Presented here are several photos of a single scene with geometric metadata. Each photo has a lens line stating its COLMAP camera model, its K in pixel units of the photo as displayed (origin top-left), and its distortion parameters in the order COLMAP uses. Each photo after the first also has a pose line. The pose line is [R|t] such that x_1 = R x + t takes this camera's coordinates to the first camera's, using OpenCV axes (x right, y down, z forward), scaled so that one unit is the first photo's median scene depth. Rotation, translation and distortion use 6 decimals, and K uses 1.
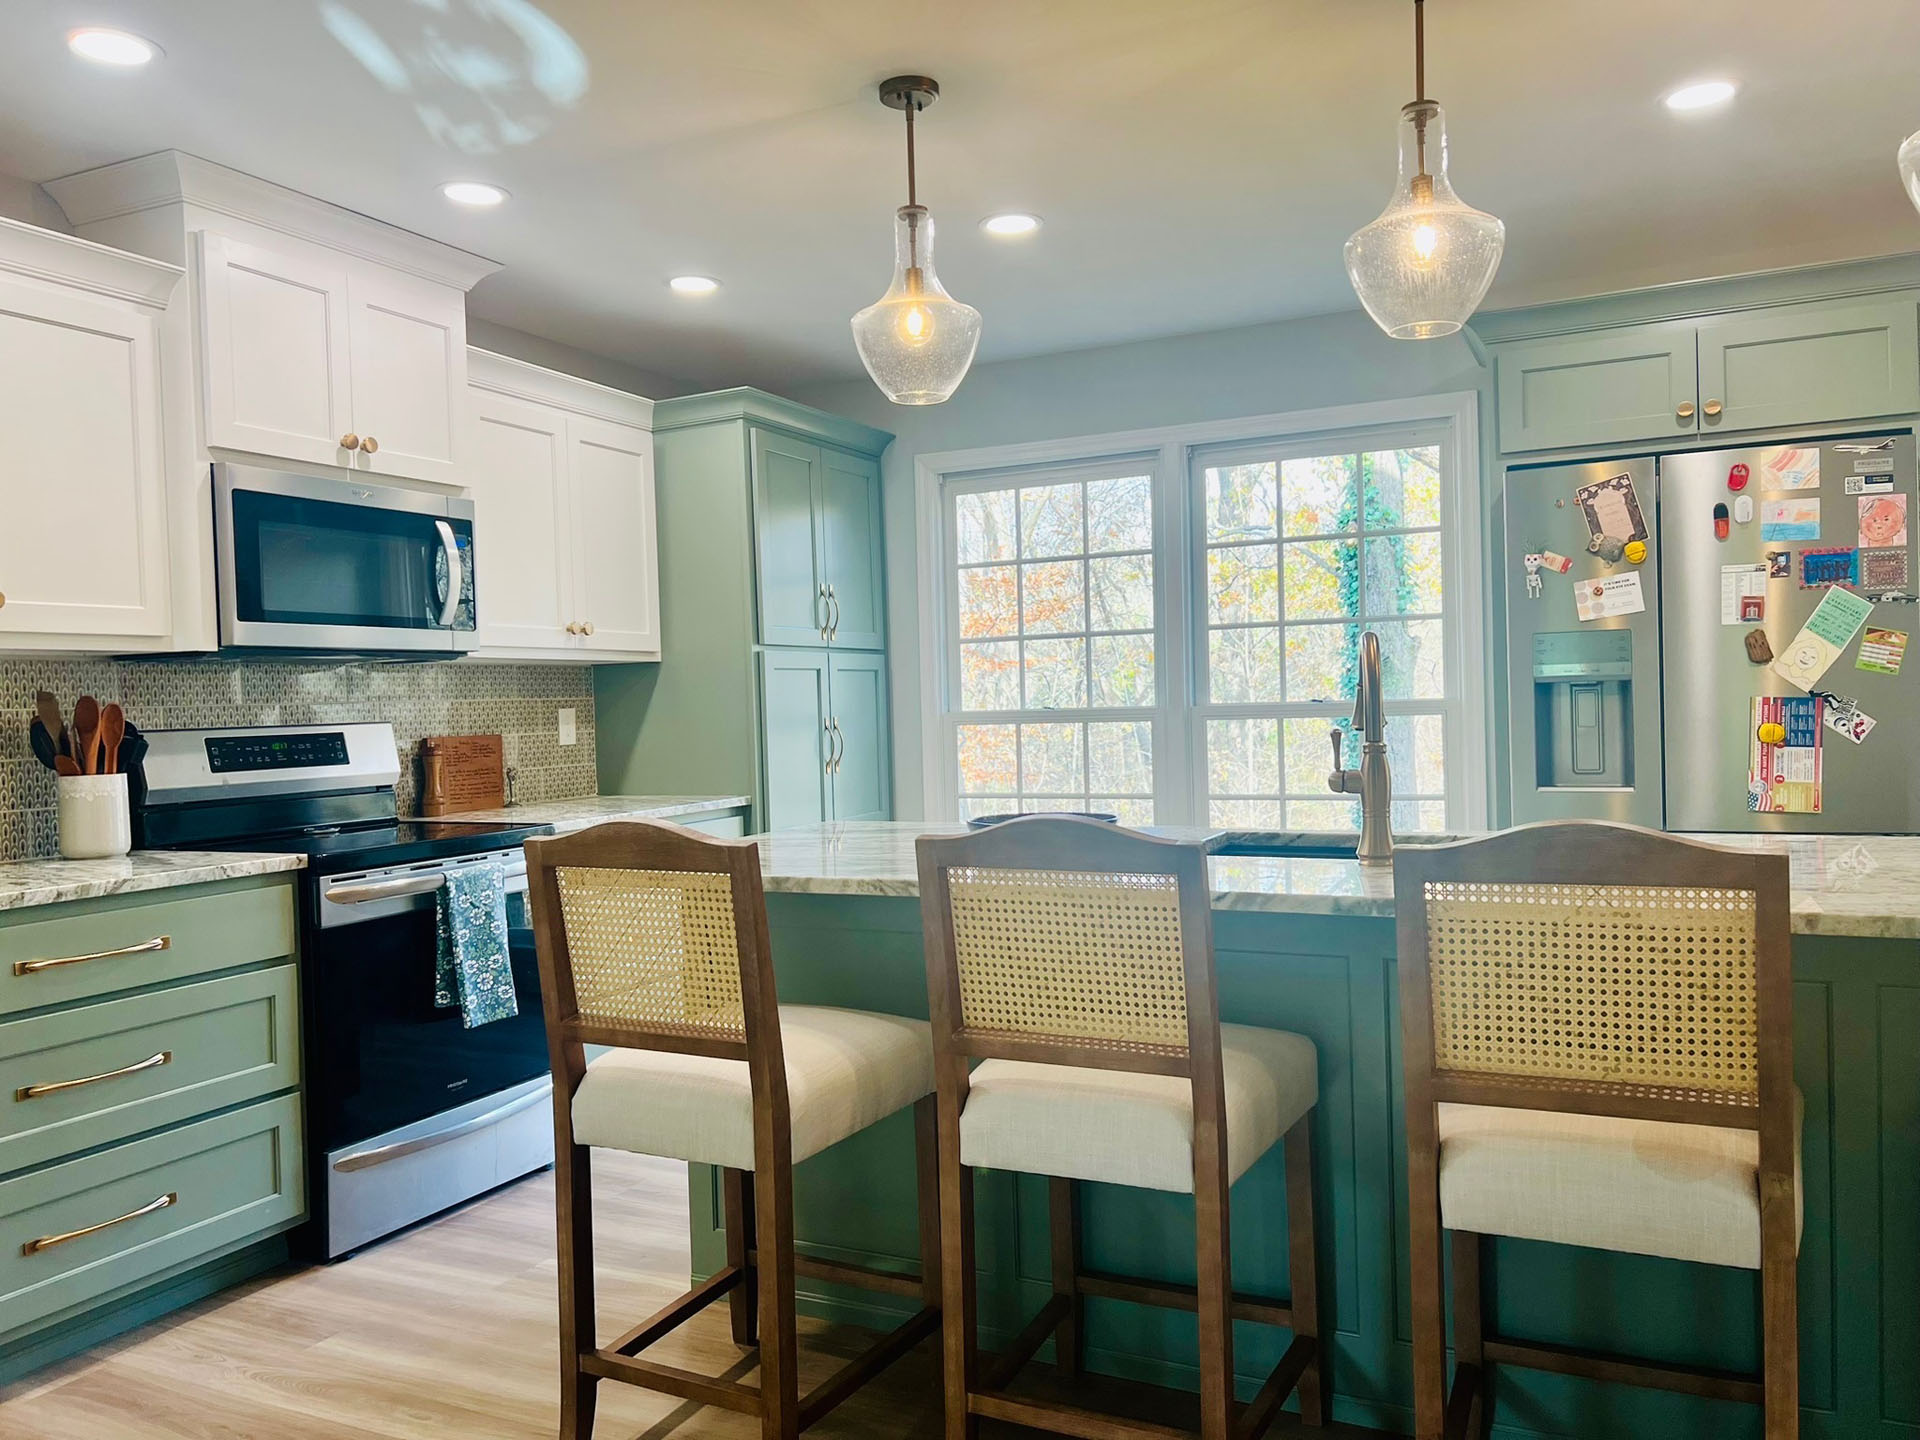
lens RADIAL K [[1450.8, 0, 960.0], [0, 1450.8, 720.0], [0, 0, 1]] dist [0.041783, -0.038680]
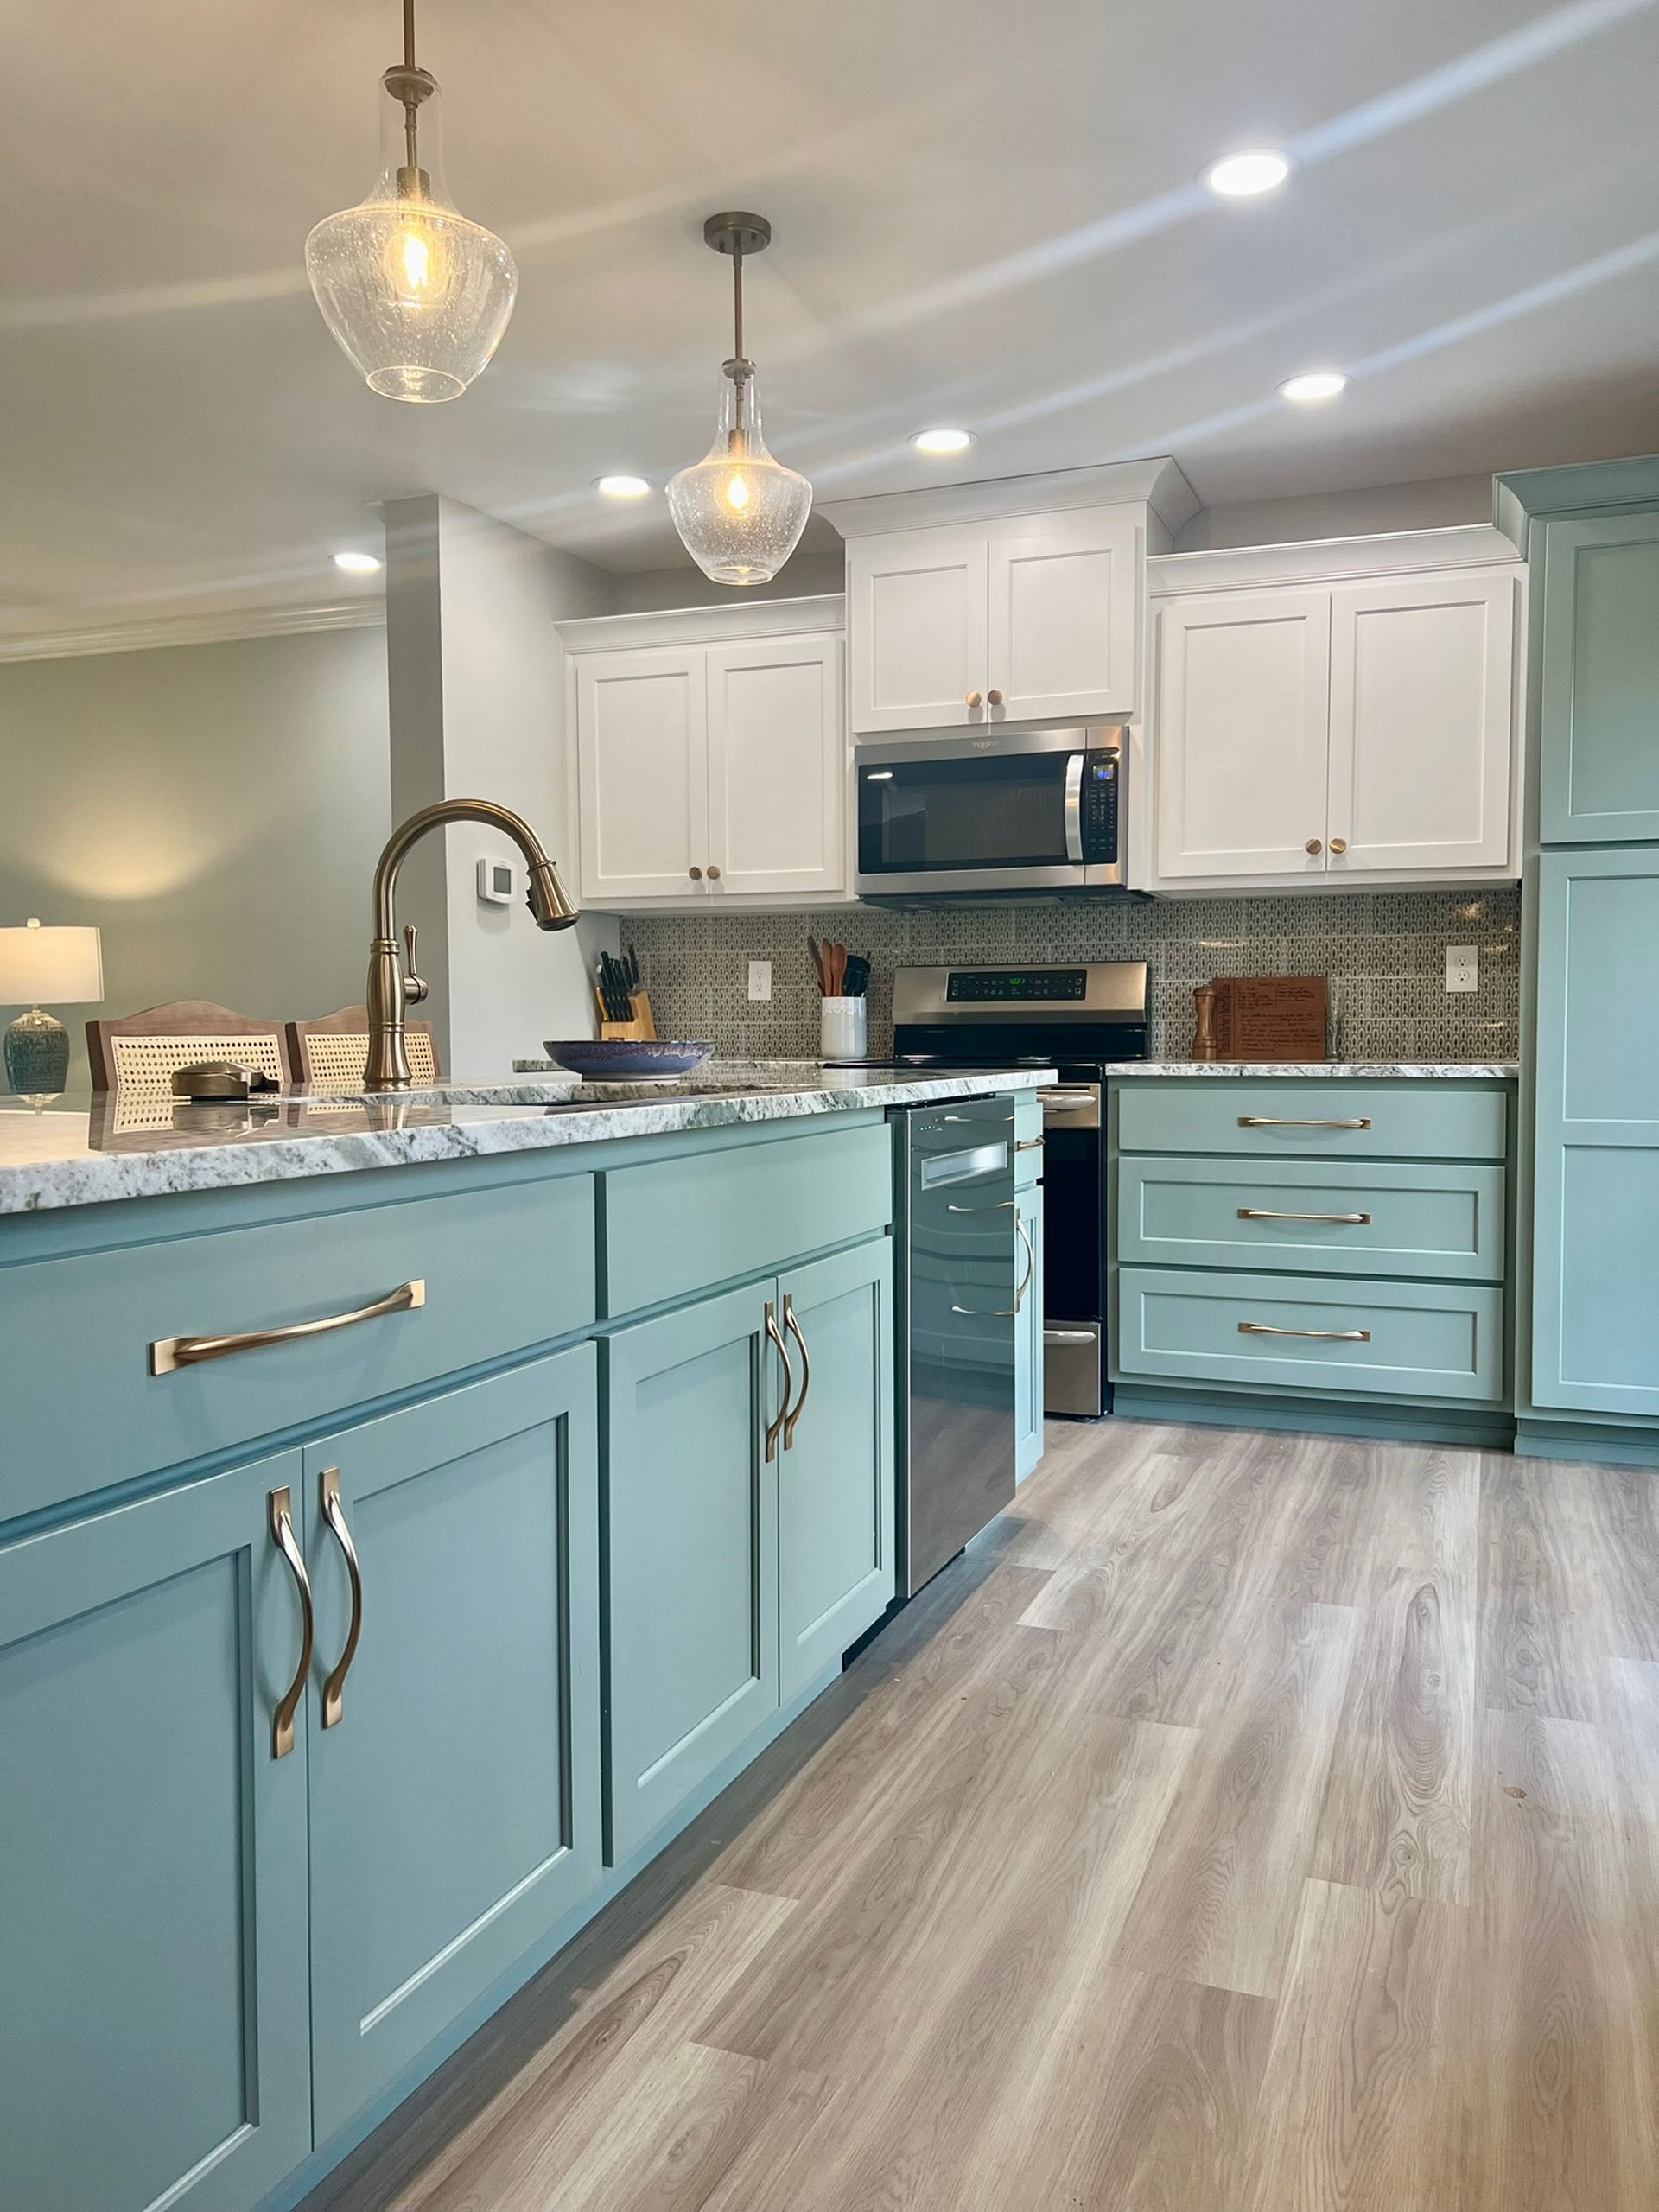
lens RADIAL K [[1671.5, 0, 829.5], [0, 1671.5, 1106.0], [0, 0, 1]] dist [0.041783, -0.038680]
pose [[0.069536, 0.072032, -0.994975, 0.866134], [-0.014277, 0.997359, 0.071207, 0.025994], [0.997477, 0.009253, 0.070381, 0.826497]]
